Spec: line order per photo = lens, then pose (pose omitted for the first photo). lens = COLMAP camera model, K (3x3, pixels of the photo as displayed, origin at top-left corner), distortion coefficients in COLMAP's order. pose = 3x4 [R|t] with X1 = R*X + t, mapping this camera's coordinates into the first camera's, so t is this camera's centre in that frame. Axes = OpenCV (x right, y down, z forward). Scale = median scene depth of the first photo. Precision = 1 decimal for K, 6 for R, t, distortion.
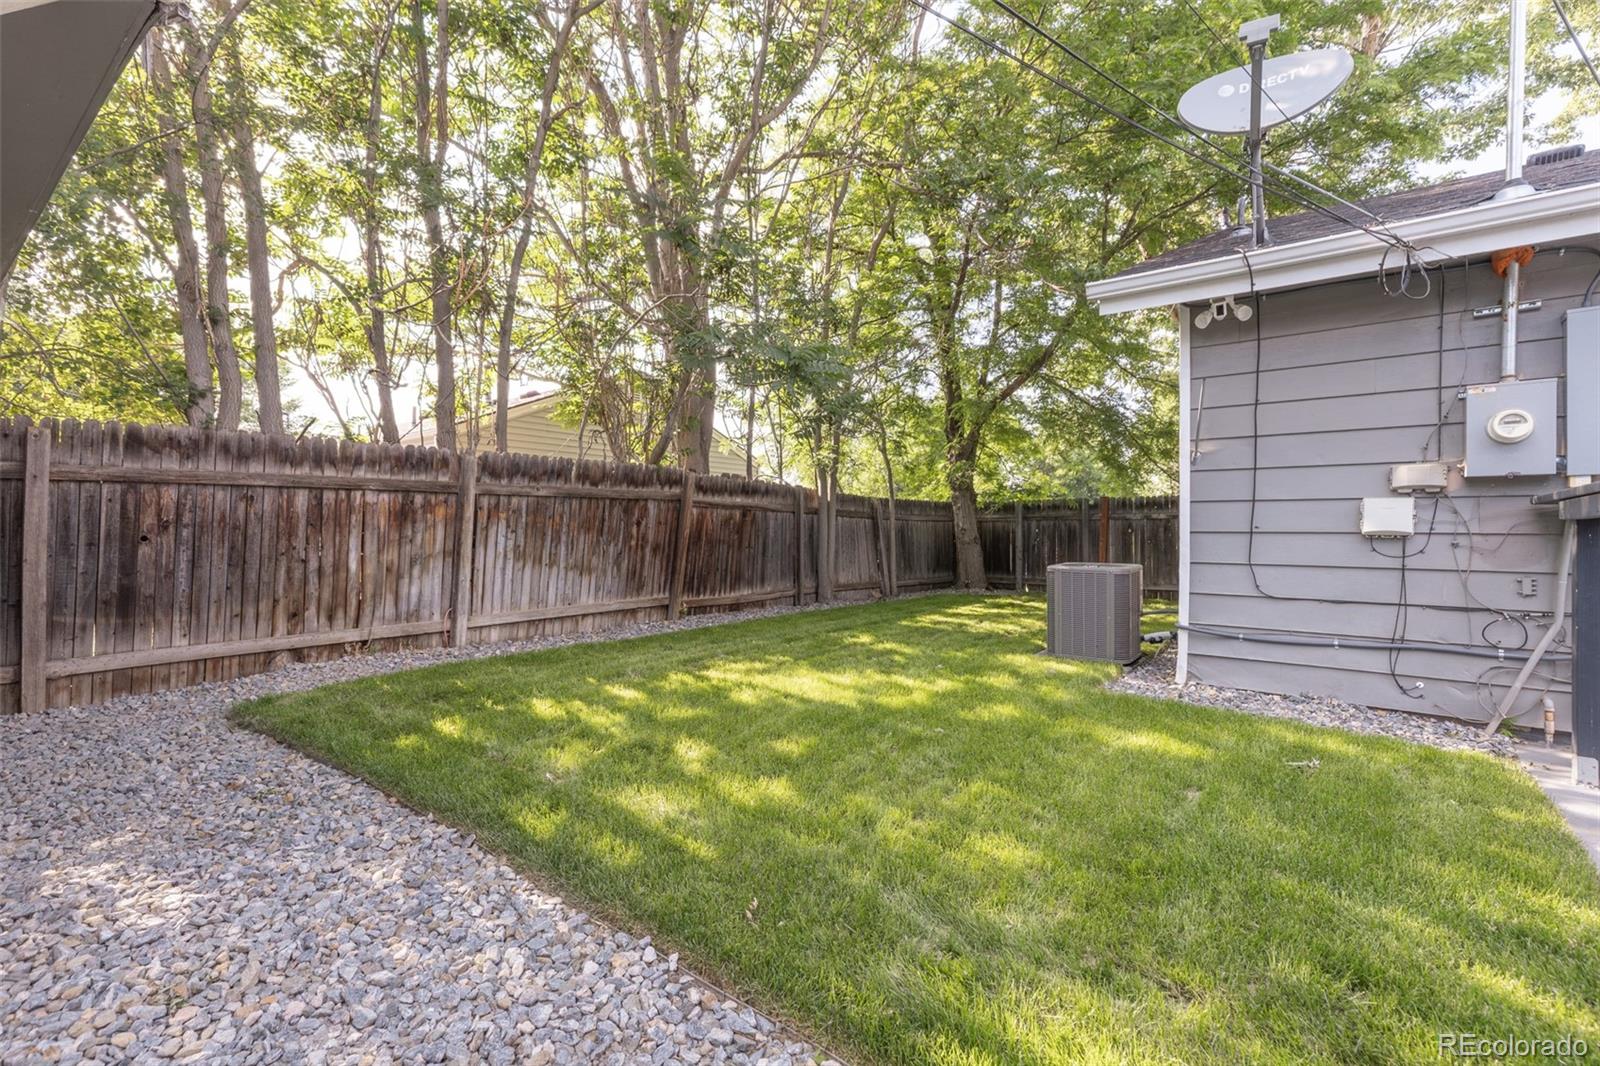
lens RADIAL K [[733.7, 0, 792.4], [0, 733.7, 540.6], [0, 0, 1]] dist [0.009274, -0.000528]
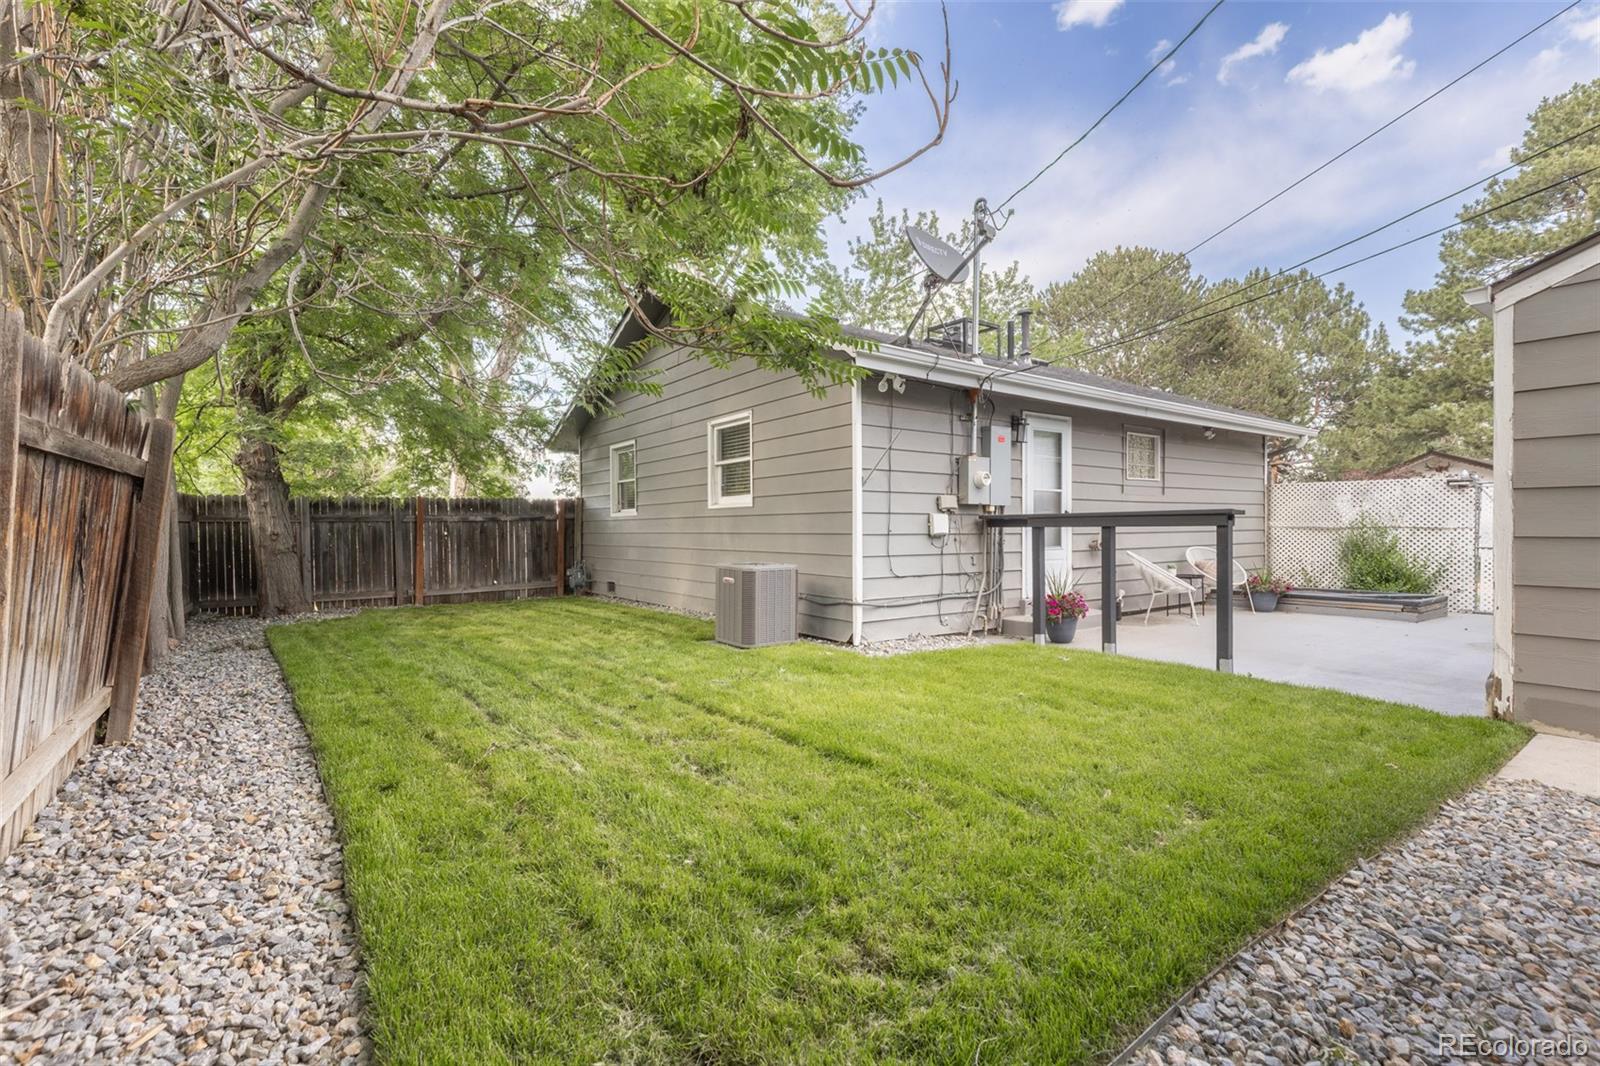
lens RADIAL K [[733.7, 0, 792.4], [0, 733.7, 540.6], [0, 0, 1]] dist [0.009274, -0.000528]
pose [[0.283082, -0.020810, 0.958870, -0.930171], [0.020095, 0.999674, 0.015763, -0.028206], [-0.958885, 0.014806, 0.283407, 0.824921]]
